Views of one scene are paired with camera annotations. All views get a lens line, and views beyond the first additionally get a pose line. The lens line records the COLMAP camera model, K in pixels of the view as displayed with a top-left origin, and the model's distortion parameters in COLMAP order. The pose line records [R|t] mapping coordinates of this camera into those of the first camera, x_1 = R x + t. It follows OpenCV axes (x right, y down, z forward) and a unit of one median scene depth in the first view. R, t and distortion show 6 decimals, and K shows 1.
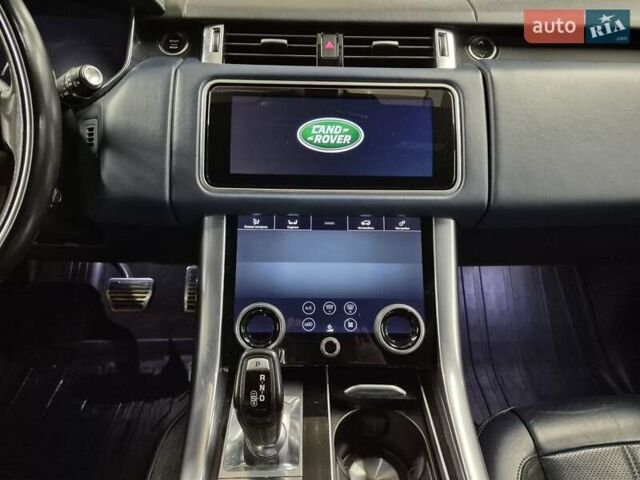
lens RADIAL K [[443.7, 0, 317.2], [0, 443.7, 243.1], [0, 0, 1]] dist [0.074034, -0.076791]
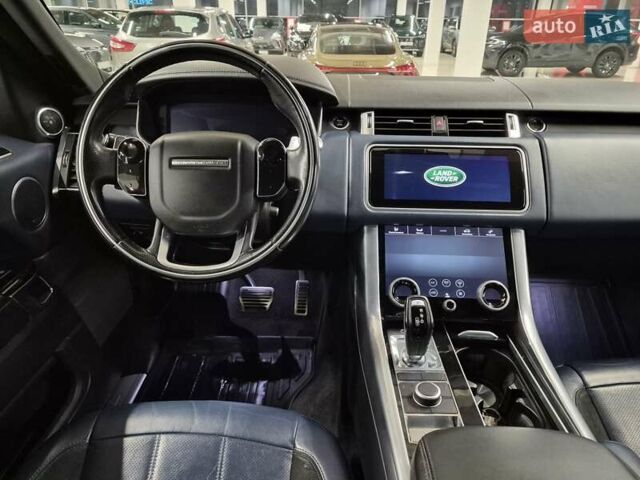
lens RADIAL K [[443.7, 0, 318.1], [0, 443.7, 244.3], [0, 0, 1]] dist [0.074034, -0.076791]
pose [[0.998930, 0.015253, -0.043669, -0.345782], [-0.020302, 0.992852, -0.117615, 0.197581], [0.041563, 0.118376, 0.992099, -0.586944]]
